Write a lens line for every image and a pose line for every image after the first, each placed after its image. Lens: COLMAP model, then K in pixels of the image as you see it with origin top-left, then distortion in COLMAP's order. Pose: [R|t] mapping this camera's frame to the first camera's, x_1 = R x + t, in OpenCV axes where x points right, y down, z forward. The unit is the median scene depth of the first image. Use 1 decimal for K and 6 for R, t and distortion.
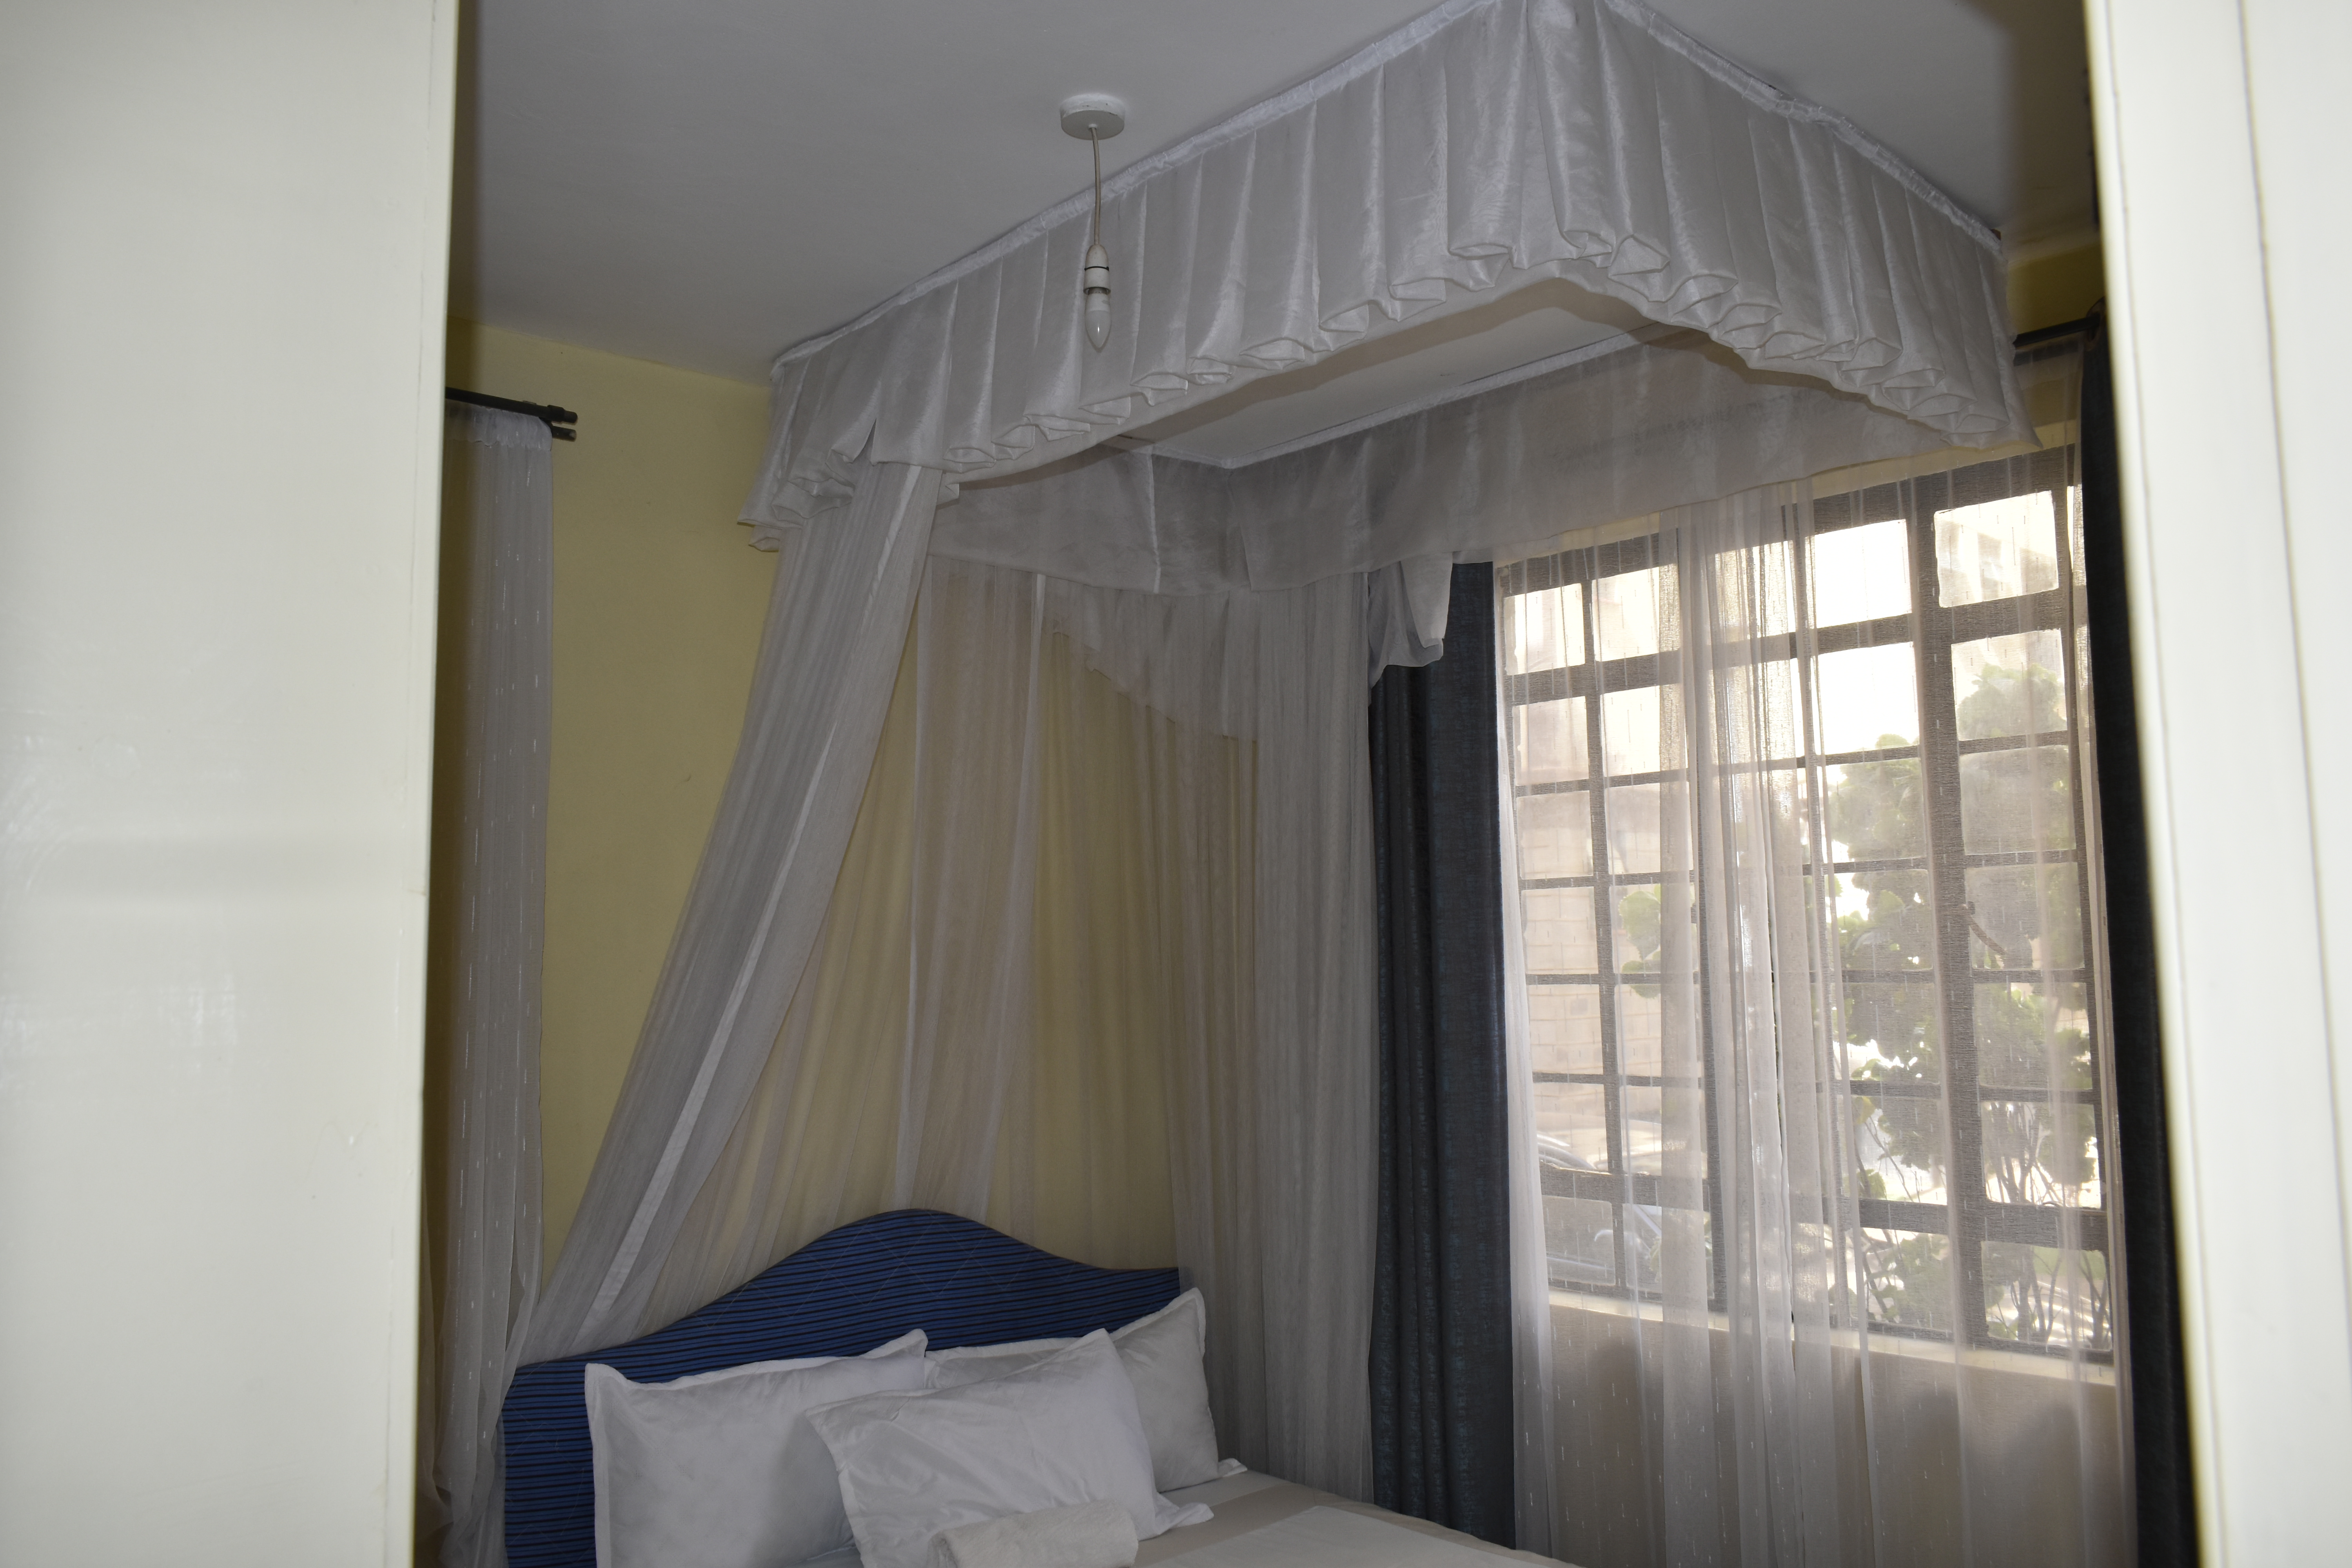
lens RADIAL K [[1829.2, 0, 1176.0], [0, 1829.2, 784.0], [0, 0, 1]] dist [-0.011864, -0.001307]
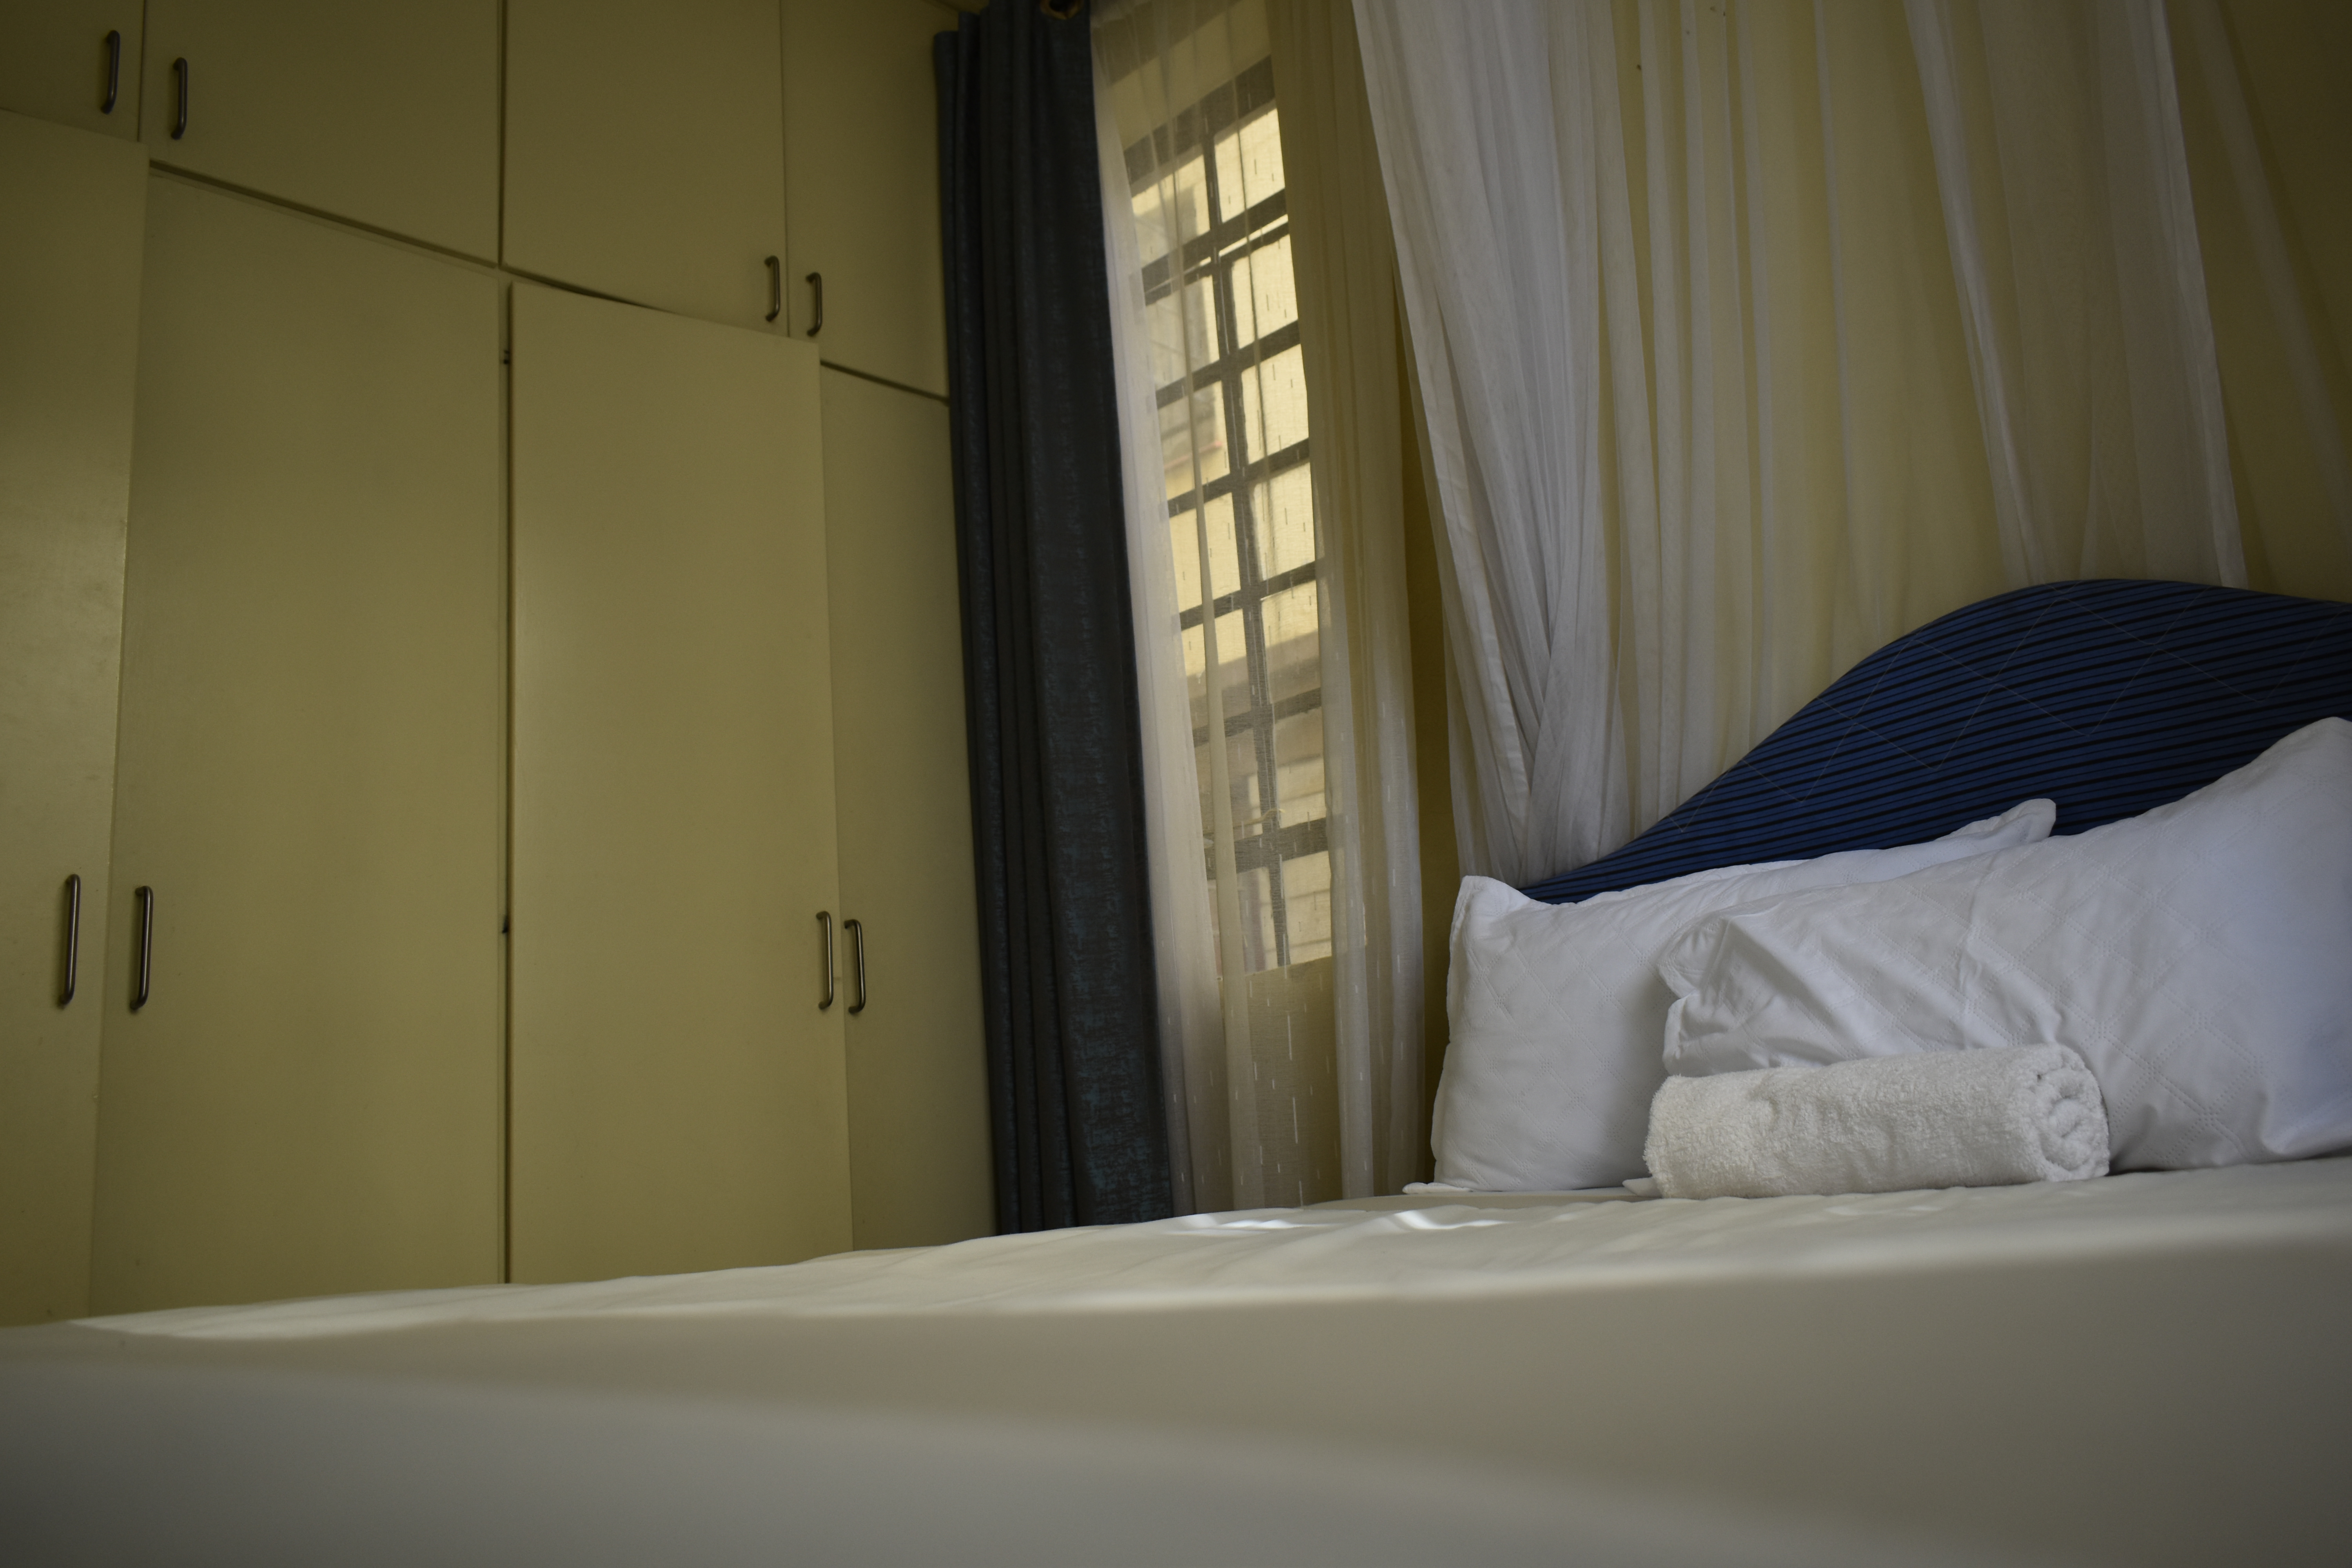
lens RADIAL K [[1829.2, 0, 1176.0], [0, 1829.2, 784.0], [0, 0, 1]] dist [-0.011864, -0.001307]
pose [[0.066312, -0.205662, -0.976374, 0.337811], [0.182358, 0.964545, -0.190785, 0.338889], [0.980994, -0.165398, 0.101464, 0.689932]]
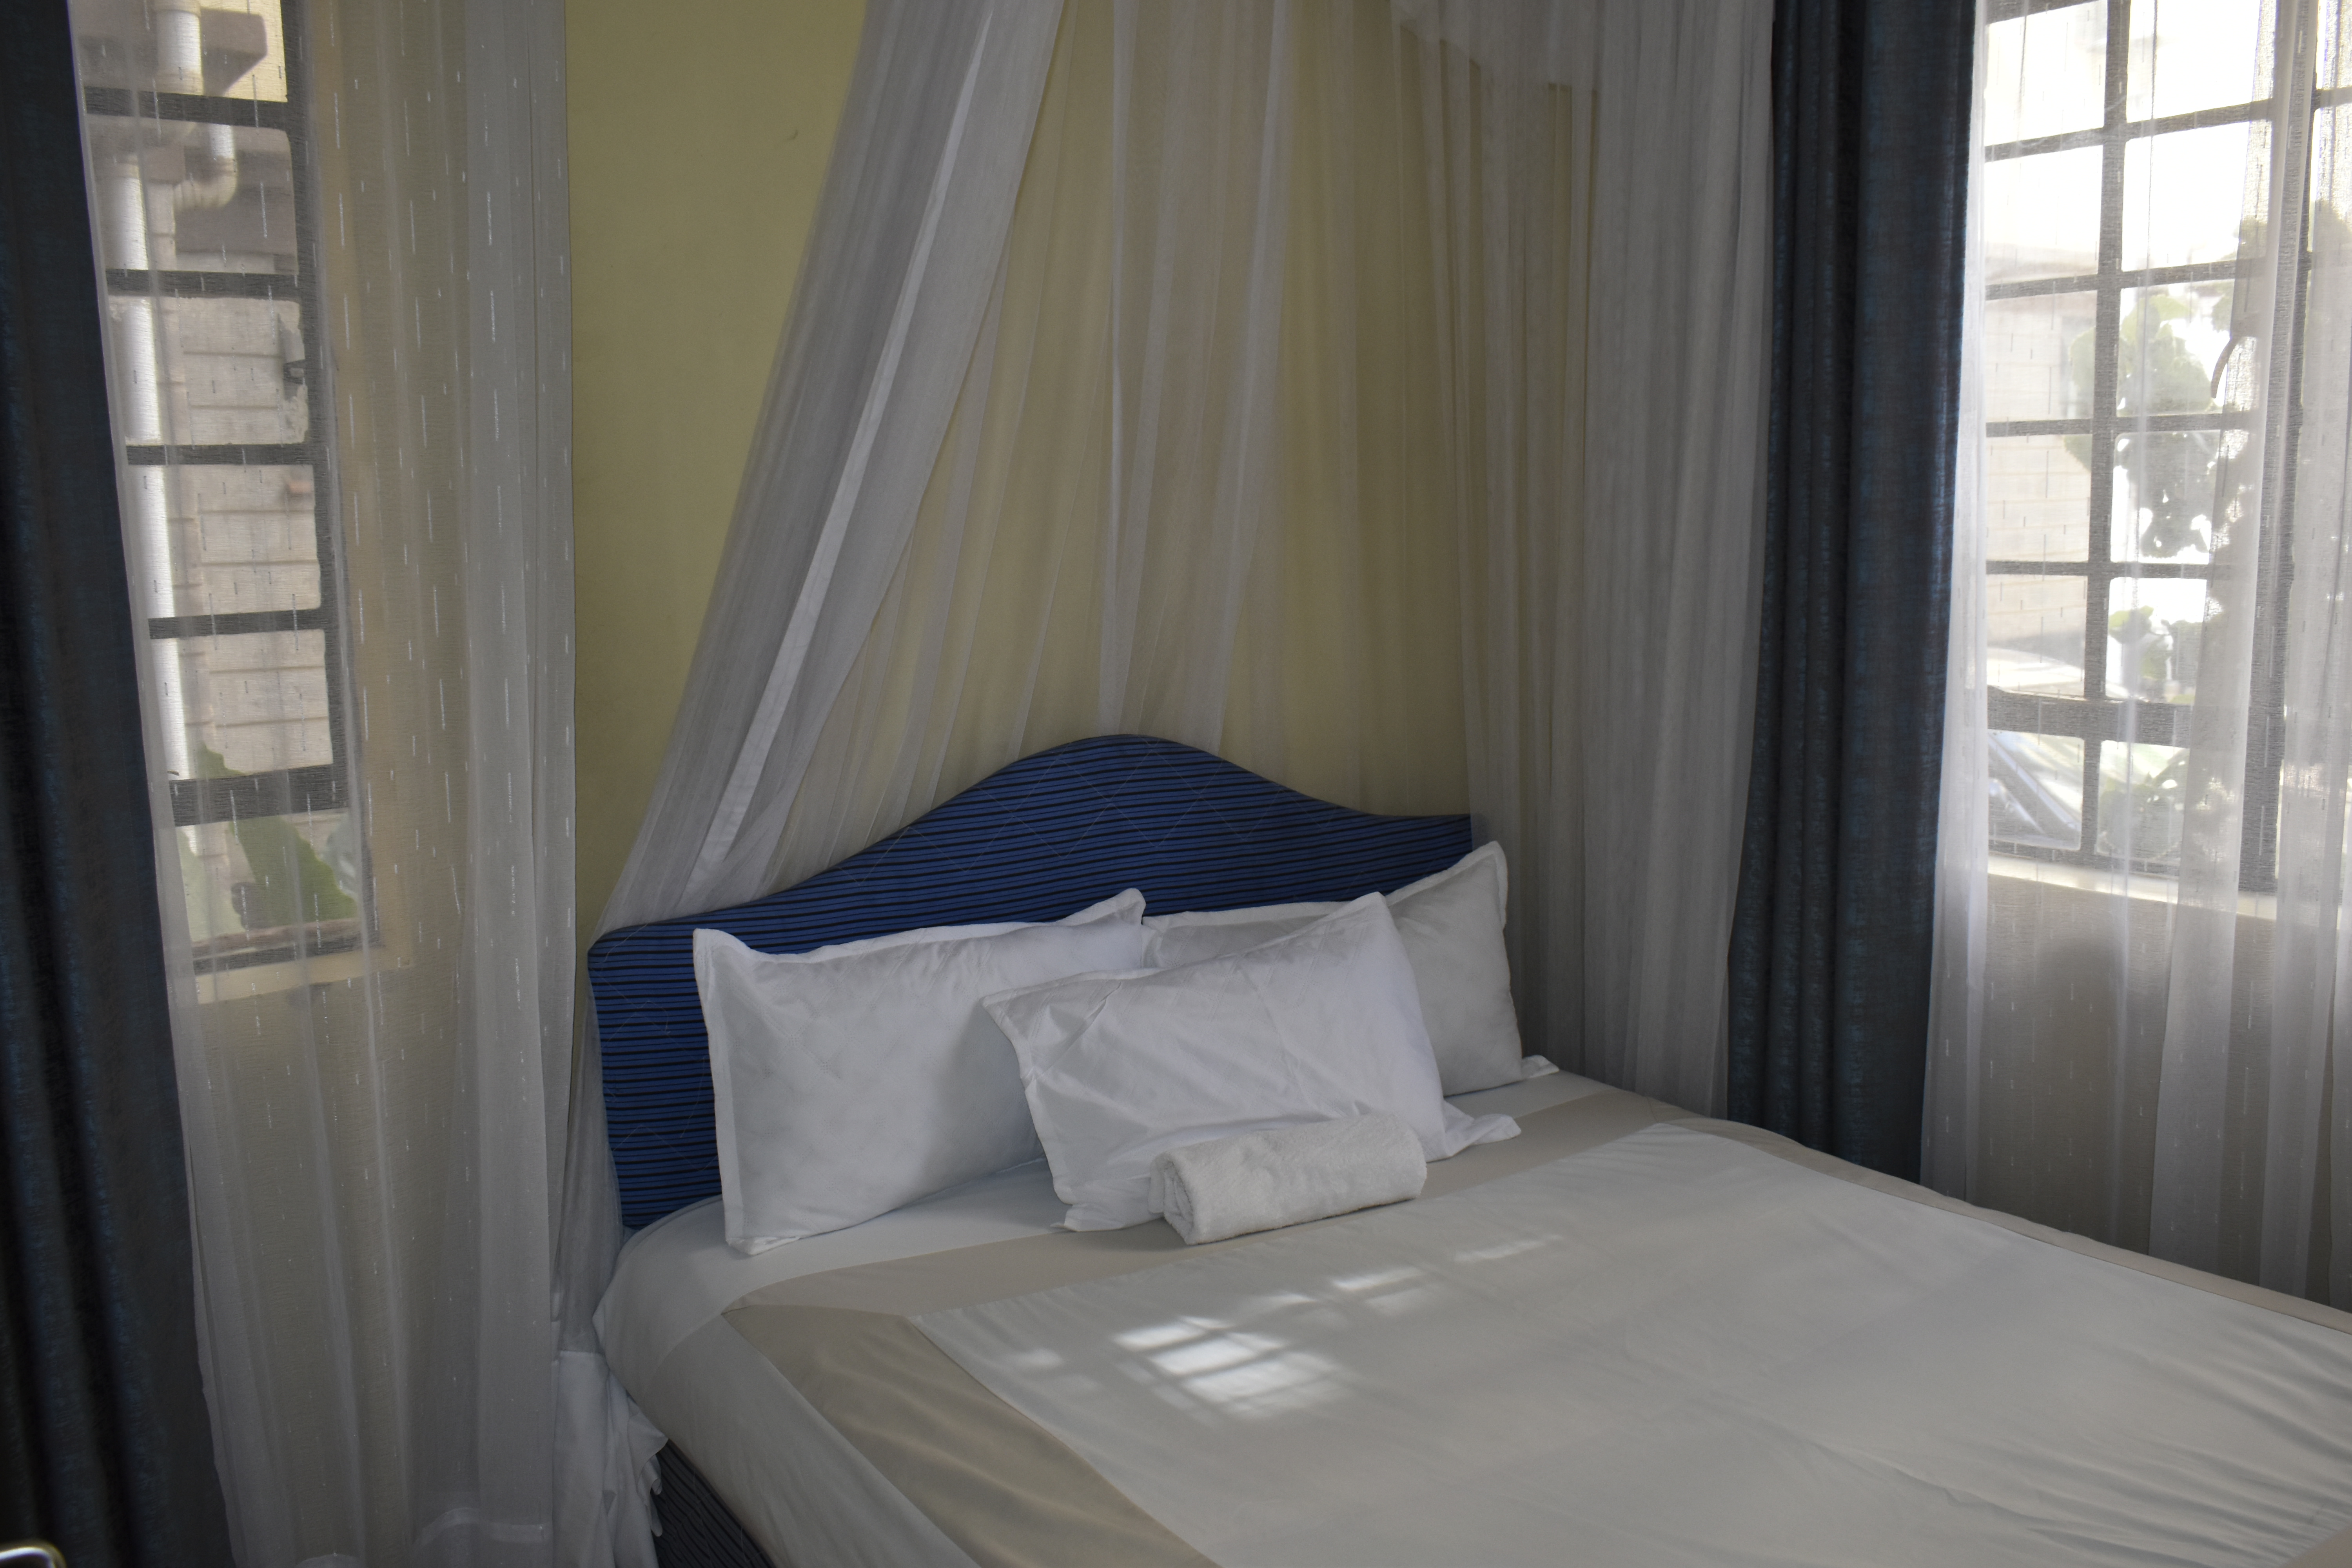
lens RADIAL K [[1960.9, 0, 1176.0], [0, 1960.9, 784.0], [0, 0, 1]] dist [-0.014688, -0.006926]
pose [[0.992810, 0.015914, -0.118640, -0.026487], [0.013810, 0.969277, 0.245585, 0.054658], [0.118904, -0.245458, 0.962088, 0.222427]]
